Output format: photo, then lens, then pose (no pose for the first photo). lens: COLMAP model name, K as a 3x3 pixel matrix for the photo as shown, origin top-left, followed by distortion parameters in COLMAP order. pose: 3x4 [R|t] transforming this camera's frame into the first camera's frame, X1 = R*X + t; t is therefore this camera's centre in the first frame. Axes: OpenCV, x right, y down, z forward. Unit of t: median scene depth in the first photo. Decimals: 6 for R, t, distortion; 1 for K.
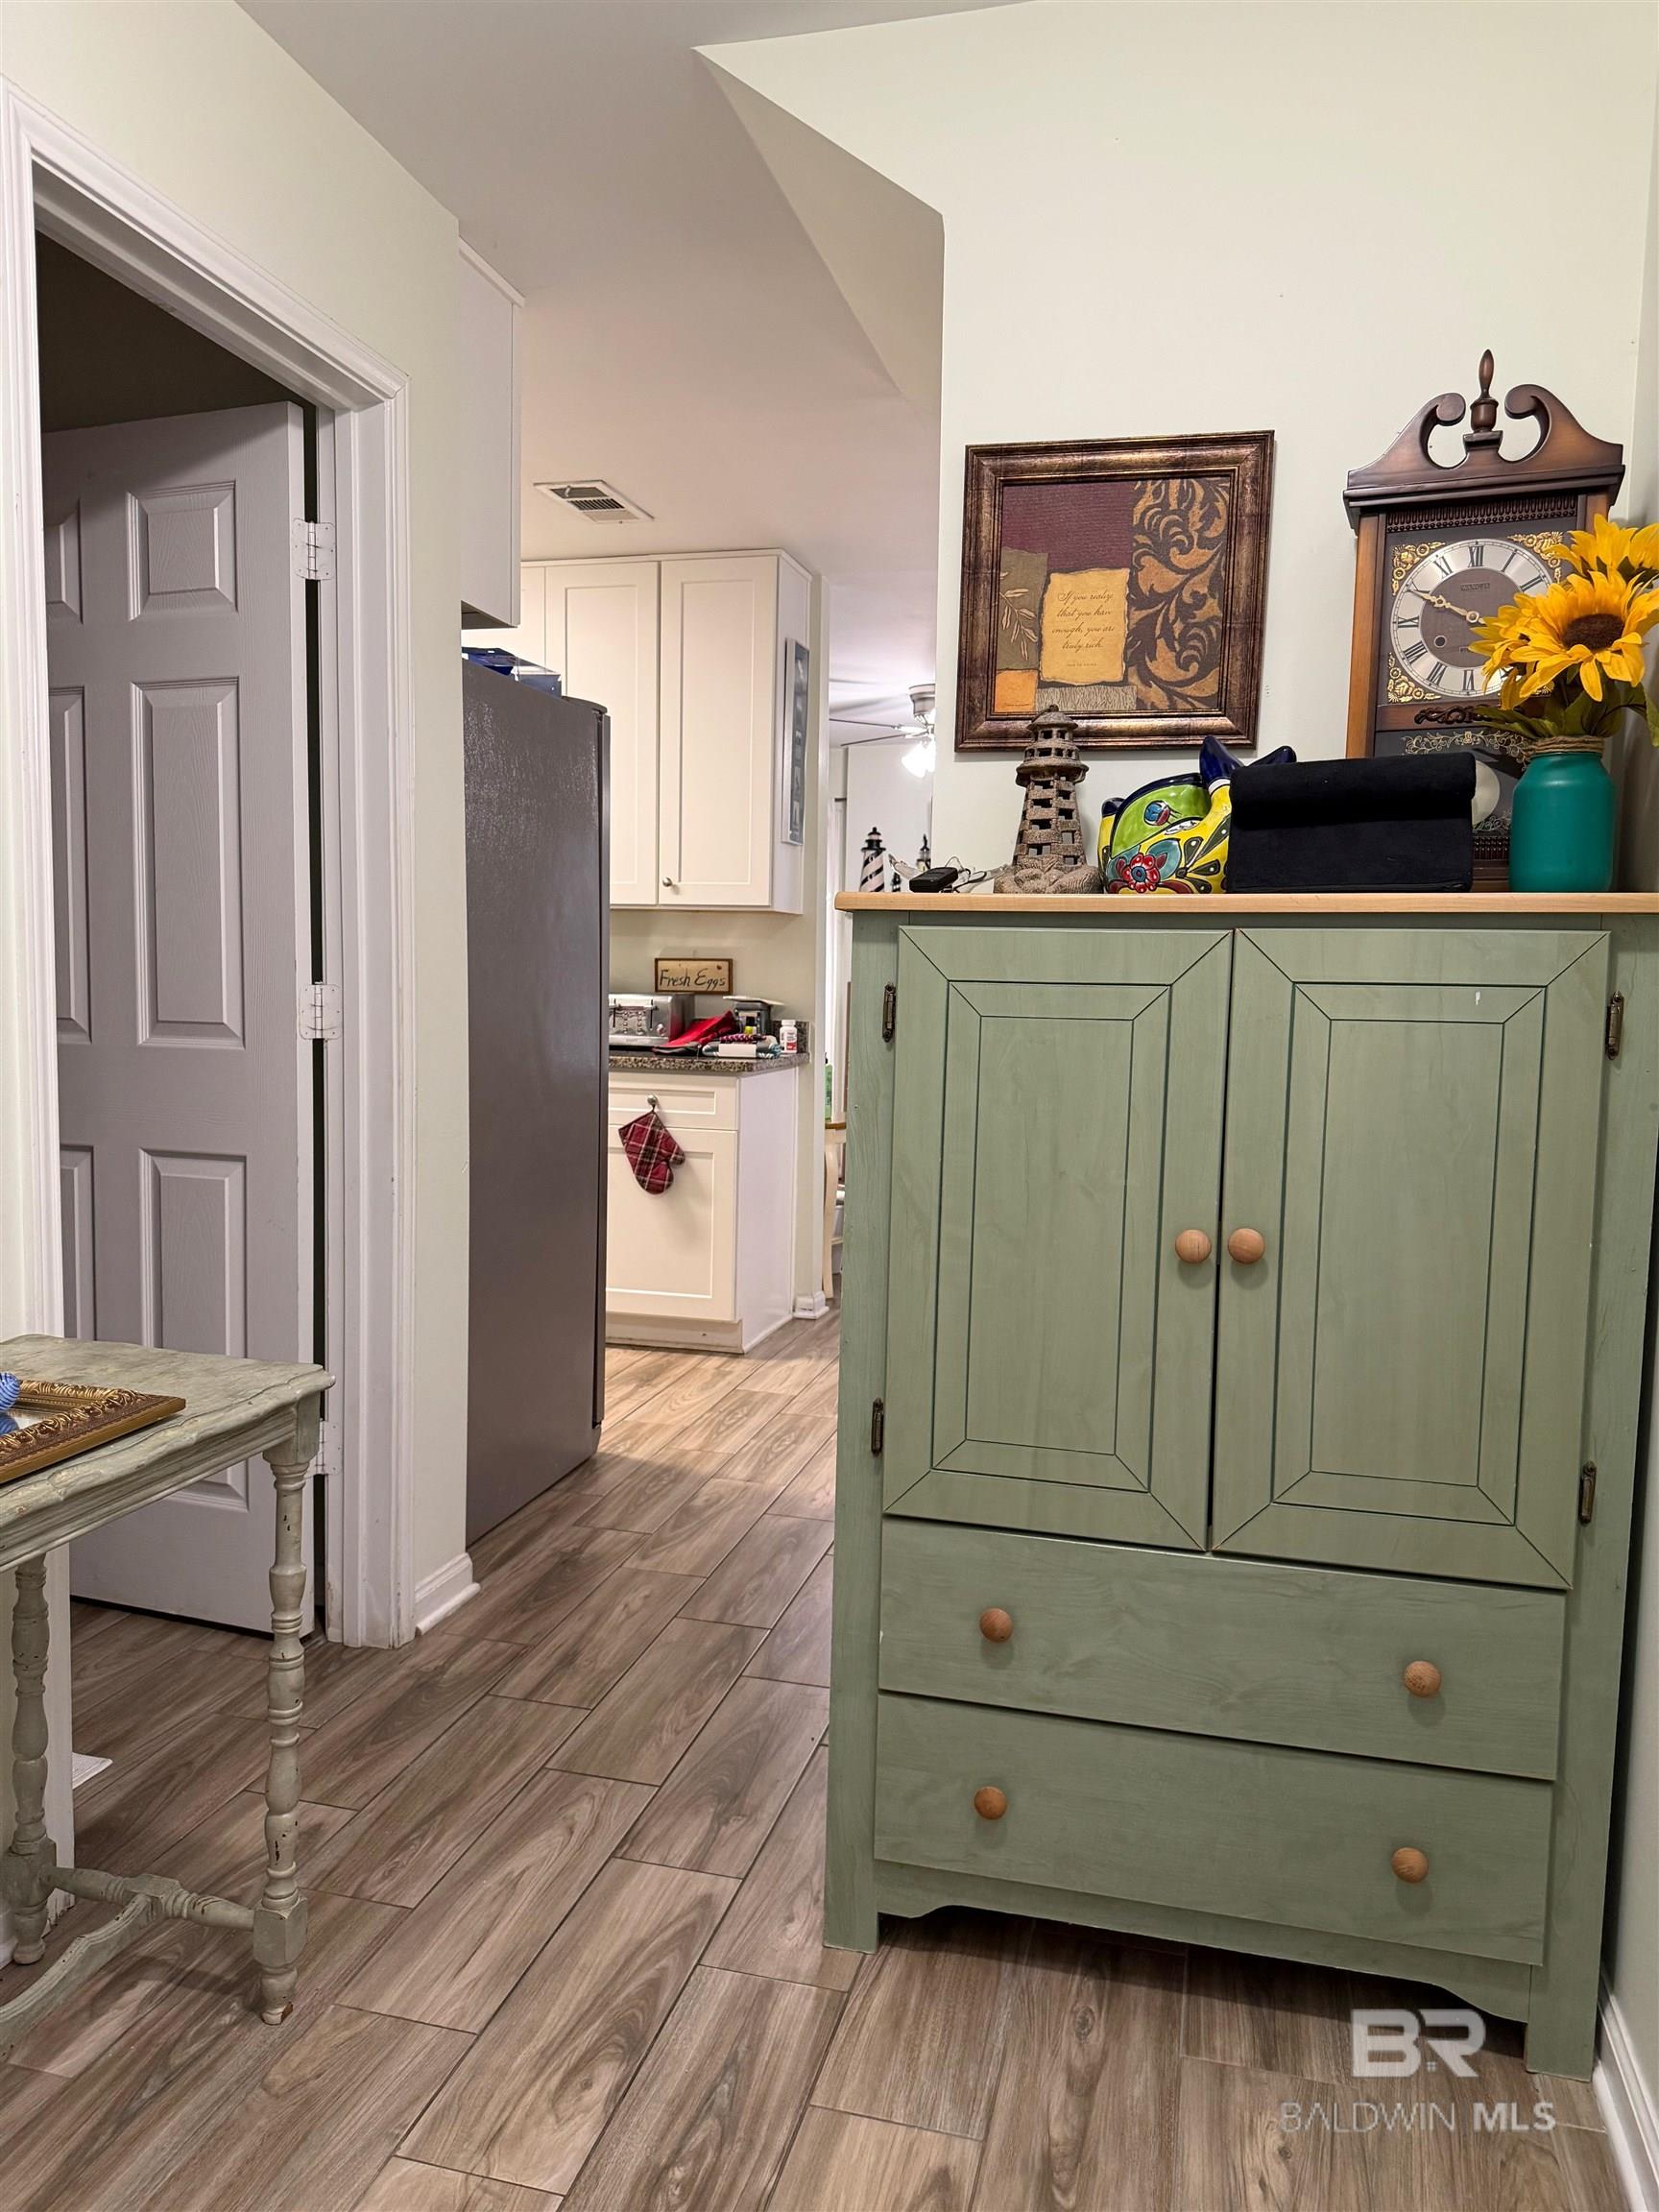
lens RADIAL K [[1525.9, 0, 829.5], [0, 1525.9, 1106.0], [0, 0, 1]] dist [0.083030, -0.148839]
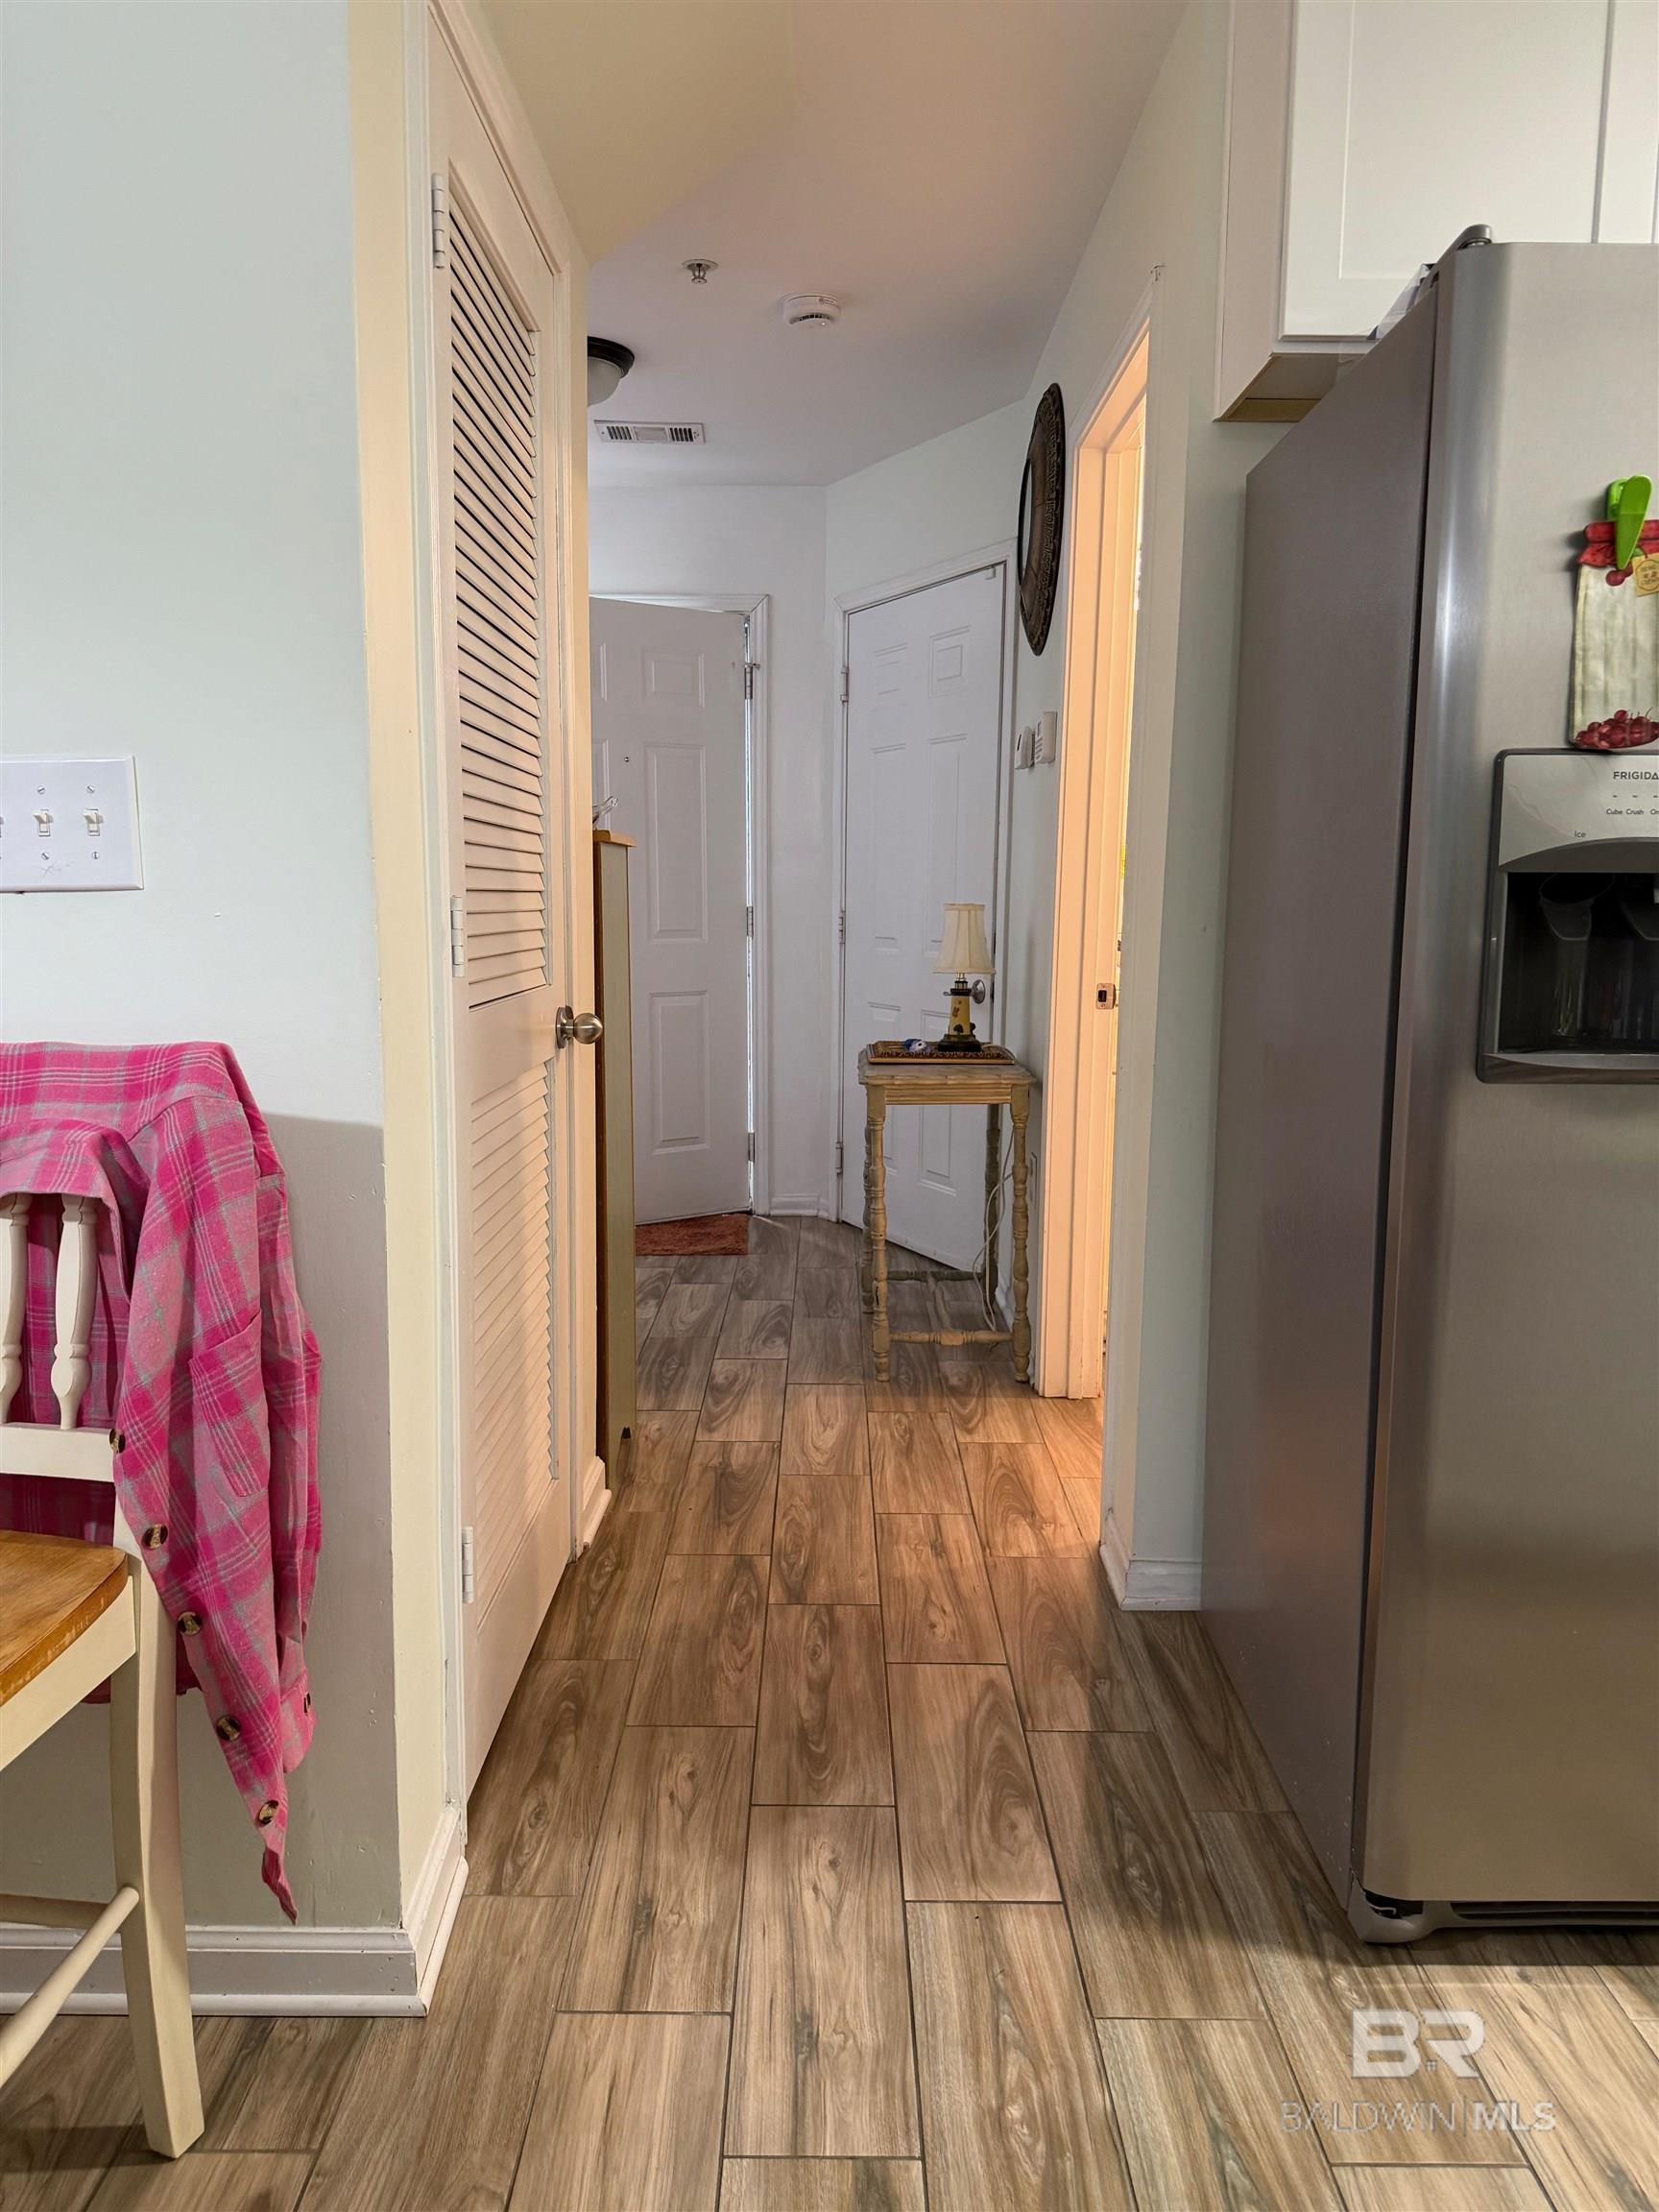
lens RADIAL K [[1525.9, 0, 829.5], [0, 1525.9, 1106.0], [0, 0, 1]] dist [0.083030, -0.148839]
pose [[-0.967065, 0.005040, -0.254479, 0.163236], [-0.050787, 0.975878, 0.212328, -0.148735], [0.249411, 0.218259, -0.943481, 1.872959]]
